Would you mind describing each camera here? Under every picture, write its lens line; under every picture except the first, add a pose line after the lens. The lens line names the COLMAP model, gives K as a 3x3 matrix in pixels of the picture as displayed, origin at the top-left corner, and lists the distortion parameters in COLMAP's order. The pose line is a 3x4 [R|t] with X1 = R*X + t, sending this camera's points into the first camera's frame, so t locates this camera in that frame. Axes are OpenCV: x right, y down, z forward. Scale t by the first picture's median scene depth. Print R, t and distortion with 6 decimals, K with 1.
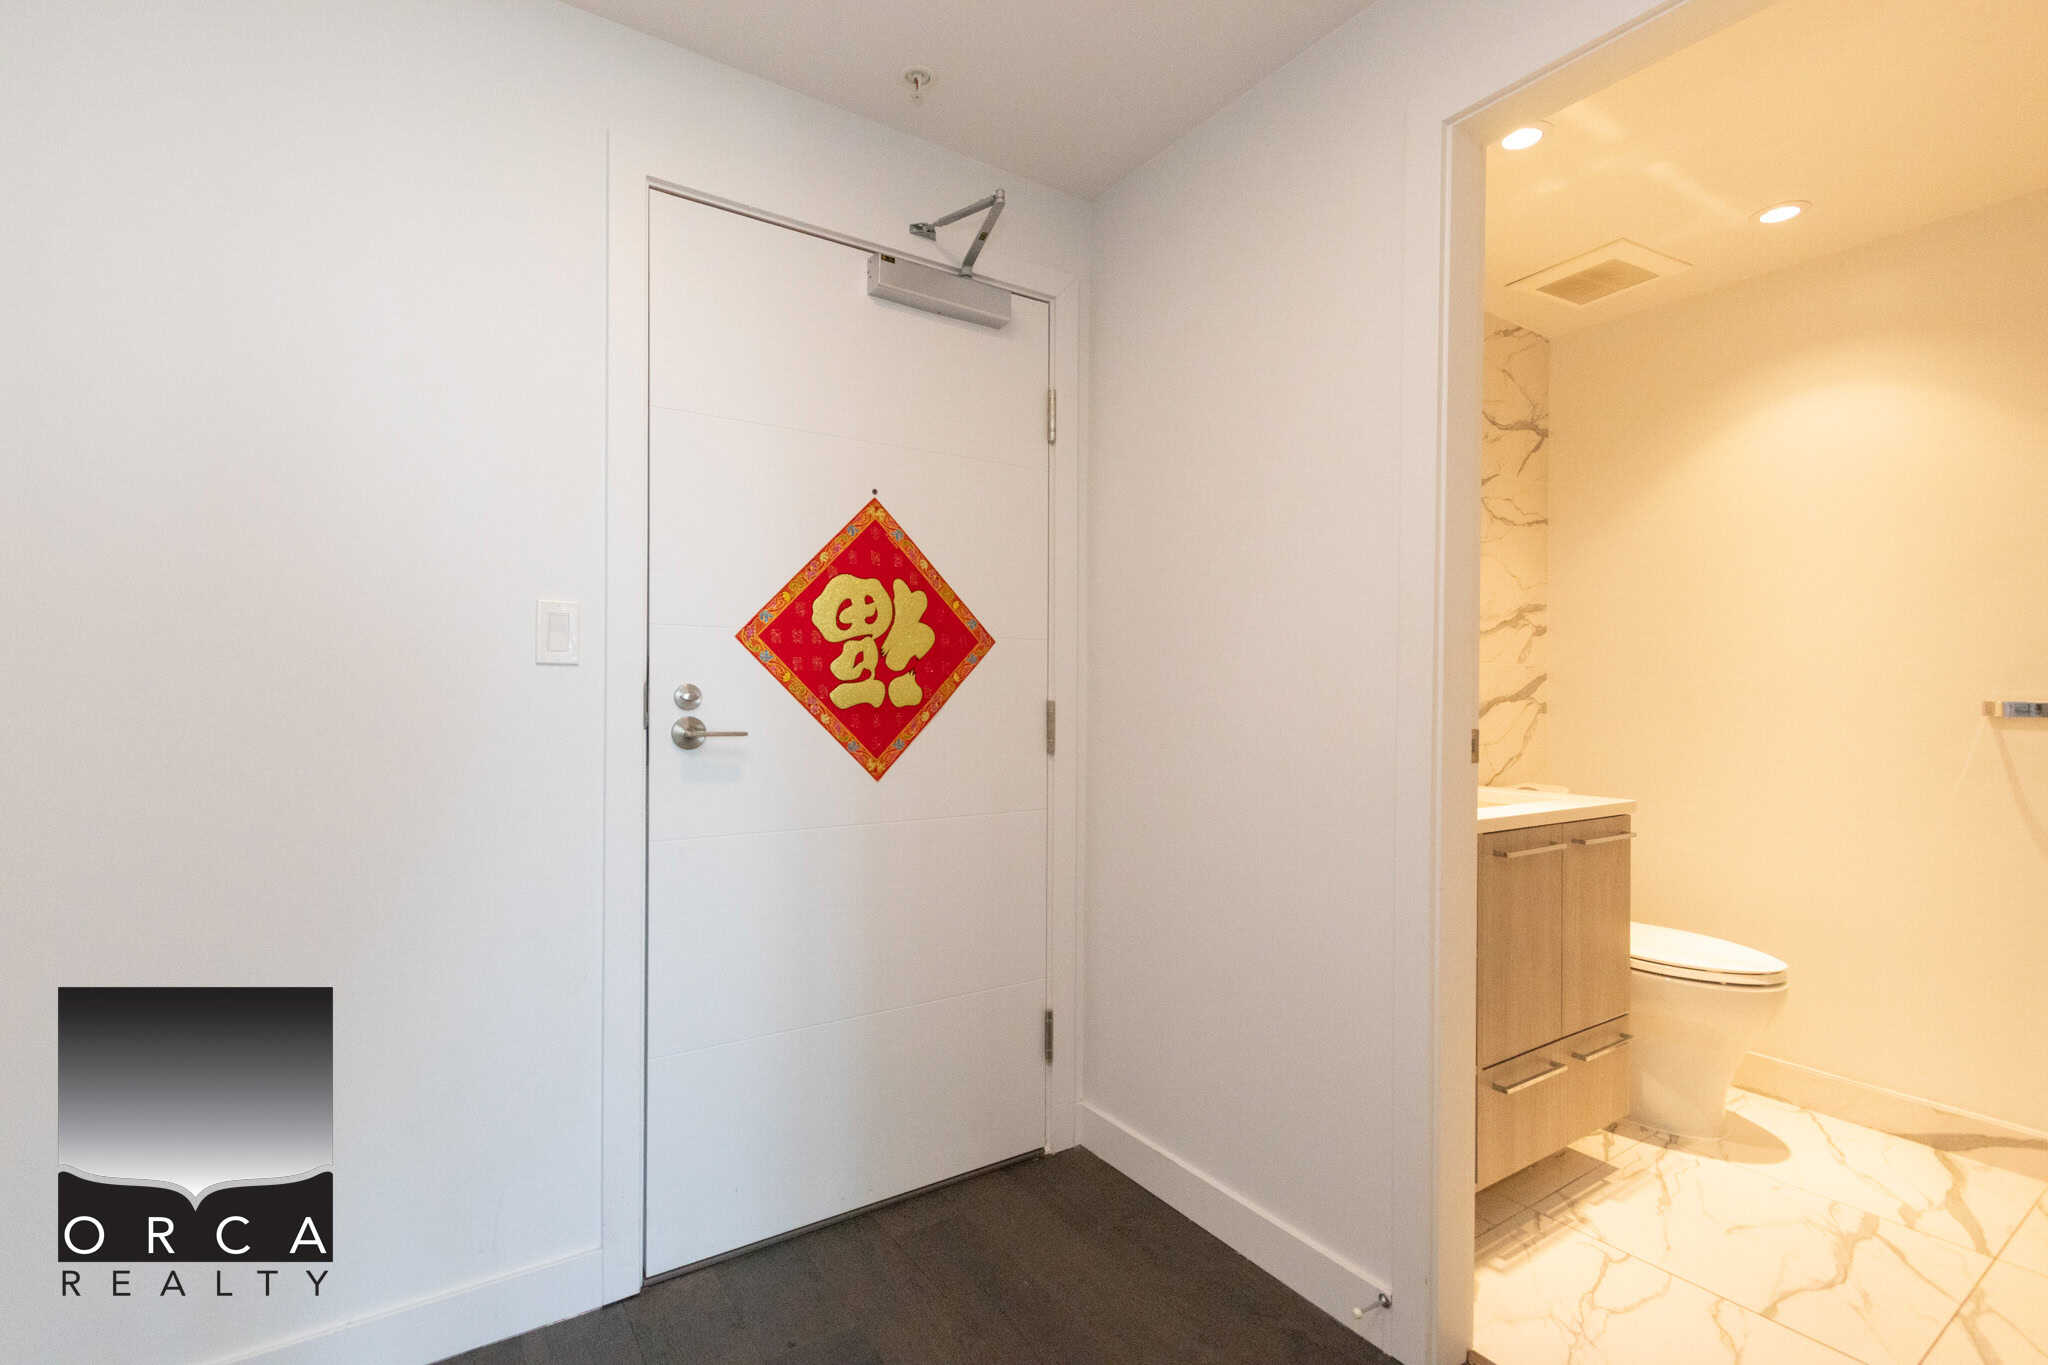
lens RADIAL K [[934.5, 0, 1022.1], [0, 934.5, 689.0], [0, 0, 1]] dist [0.015684, -0.001365]
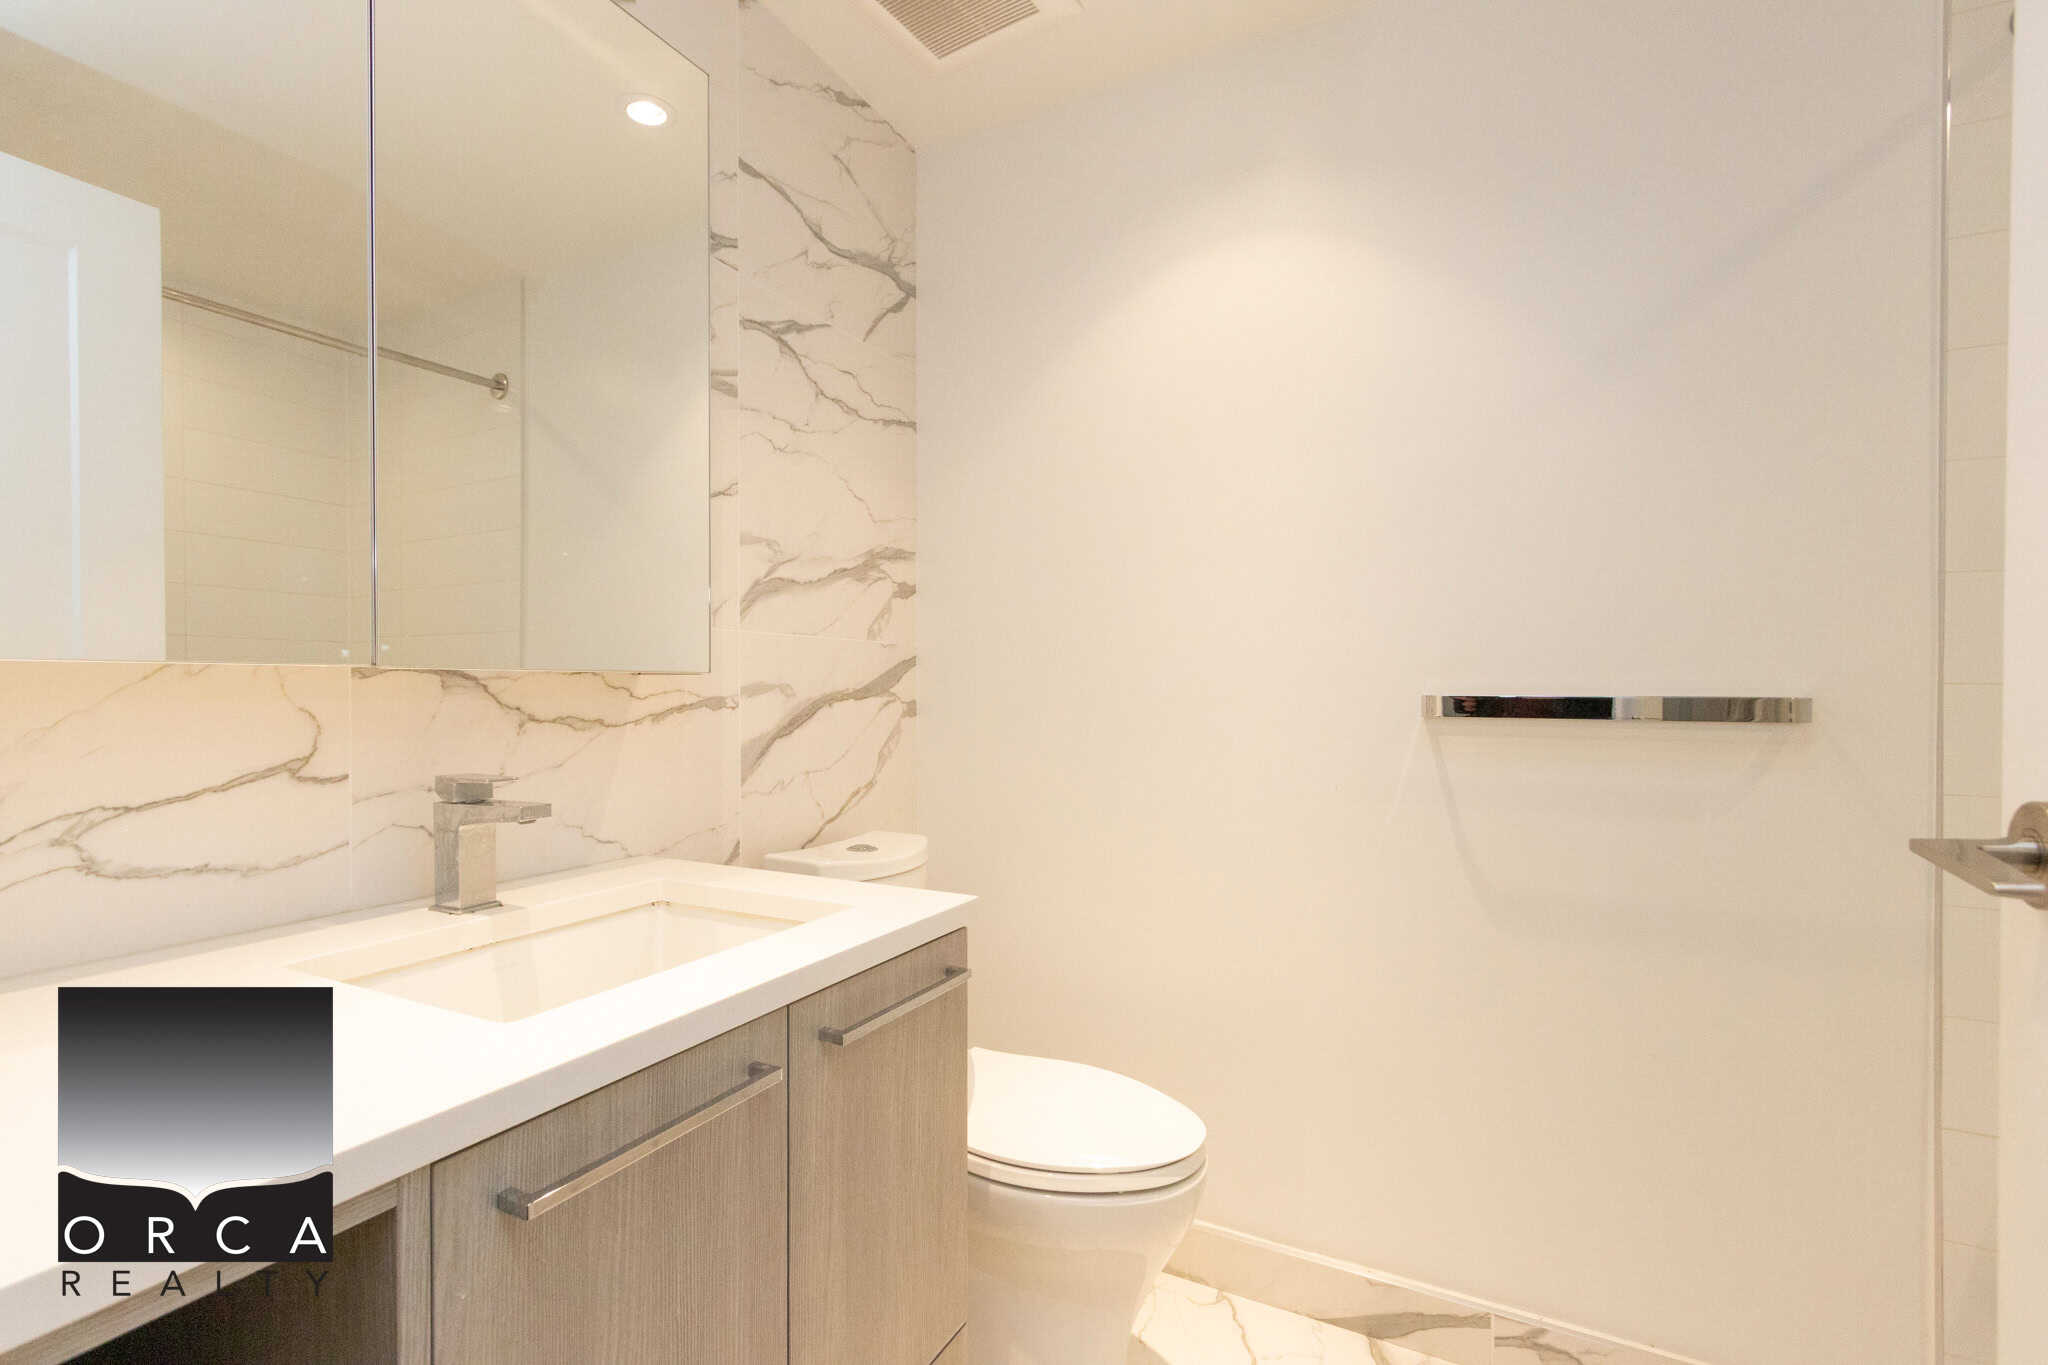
lens RADIAL K [[934.5, 0, 1023.2], [0, 934.5, 688.0], [0, 0, 1]] dist [0.015684, -0.001365]
pose [[0.872409, -0.008729, 0.488699, 0.312356], [0.005059, 0.999948, 0.008829, 0.000599], [-0.488751, -0.005230, 0.872408, 0.401401]]
